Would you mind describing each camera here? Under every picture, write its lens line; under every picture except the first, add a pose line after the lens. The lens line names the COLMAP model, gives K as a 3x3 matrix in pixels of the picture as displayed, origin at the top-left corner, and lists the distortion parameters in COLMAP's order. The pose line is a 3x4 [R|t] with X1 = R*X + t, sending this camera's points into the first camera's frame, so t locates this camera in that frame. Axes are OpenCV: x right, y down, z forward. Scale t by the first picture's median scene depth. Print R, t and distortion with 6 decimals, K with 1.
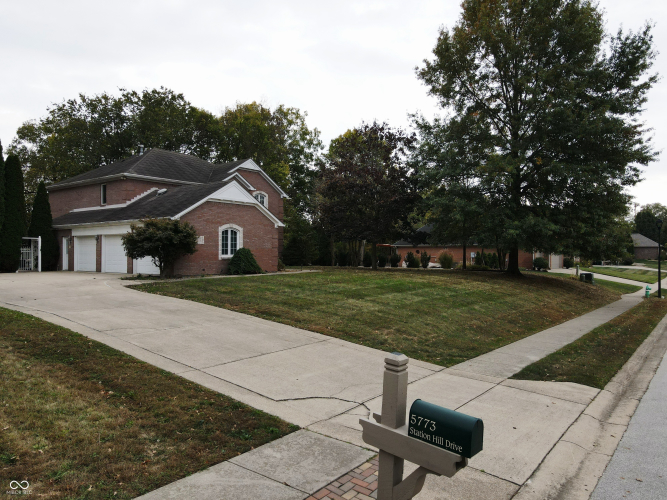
lens RADIAL K [[490.4, 0, 337.2], [0, 490.4, 246.9], [0, 0, 1]] dist [-0.006956, 0.036170]
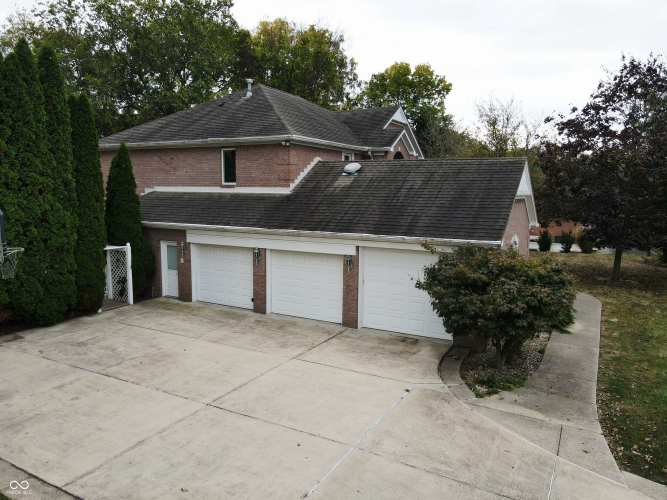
lens RADIAL K [[490.4, 0, 337.2], [0, 490.4, 246.9], [0, 0, 1]] dist [-0.006956, 0.036170]
pose [[0.986537, -0.016842, 0.162666, -0.487432], [-0.004477, 0.991529, 0.129809, -0.097402], [-0.163474, -0.128790, 0.978105, 0.432838]]
